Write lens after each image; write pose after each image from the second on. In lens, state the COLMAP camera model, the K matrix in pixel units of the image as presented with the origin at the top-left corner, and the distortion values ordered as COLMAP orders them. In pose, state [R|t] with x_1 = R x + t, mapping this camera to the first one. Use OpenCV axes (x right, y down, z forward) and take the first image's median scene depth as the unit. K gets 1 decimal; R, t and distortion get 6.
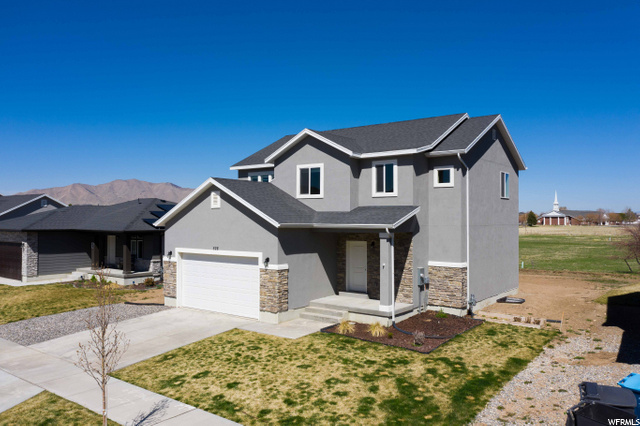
lens RADIAL K [[506.8, 0, 322.0], [0, 506.8, 214.8], [0, 0, 1]] dist [-0.012197, -0.003737]
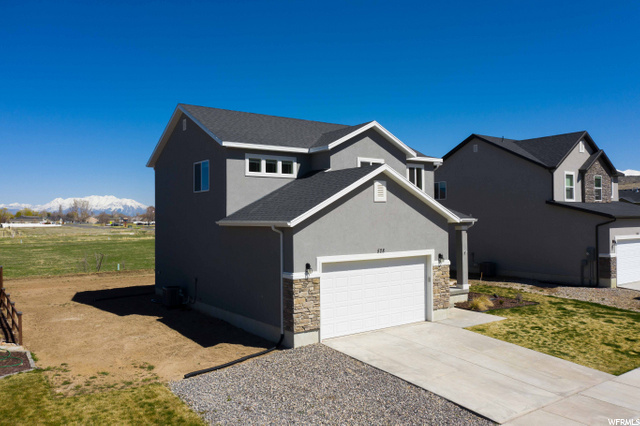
lens RADIAL K [[506.8, 0, 323.9], [0, 506.8, 212.9], [0, 0, 1]] dist [-0.012197, -0.003737]
pose [[0.286638, 0.006324, 0.958018, -1.018744], [0.001729, 0.999973, -0.007119, 0.010777], [-0.958037, 0.003697, 0.286620, 0.855870]]
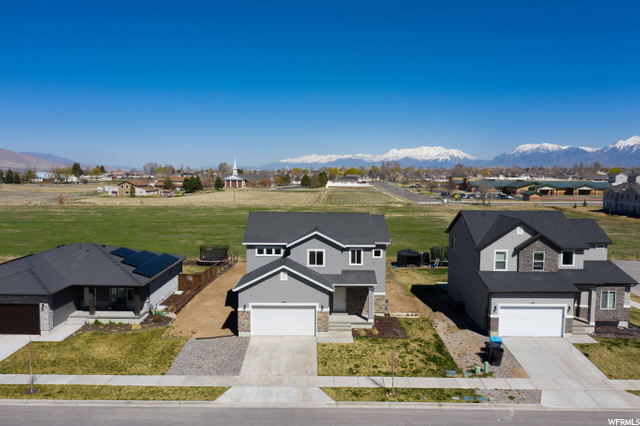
lens RADIAL K [[506.8, 0, 320.2], [0, 506.8, 210.6], [0, 0, 1]] dist [-0.012197, -0.003737]
pose [[0.793810, -0.045235, 0.606482, -1.215050], [-0.010833, 0.996020, 0.088467, -0.433066], [-0.608070, -0.076796, 0.790161, -0.519016]]
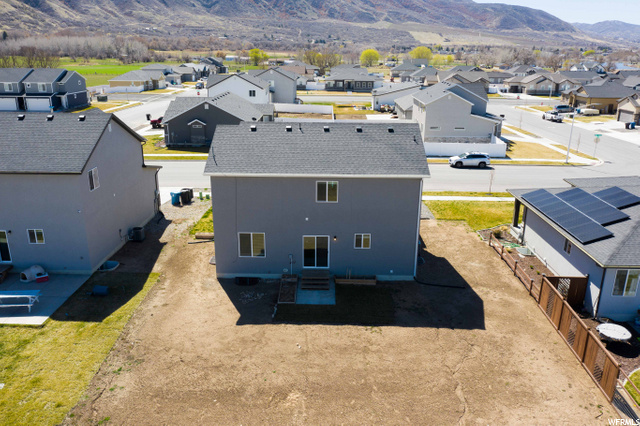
lens RADIAL K [[506.8, 0, 320.7], [0, 506.8, 213.1], [0, 0, 1]] dist [-0.012197, -0.003737]
pose [[-0.805819, 0.172448, -0.566495, 0.992951], [-0.007430, 0.953637, 0.300868, -0.421832], [0.592115, 0.246655, -0.767178, 2.442967]]
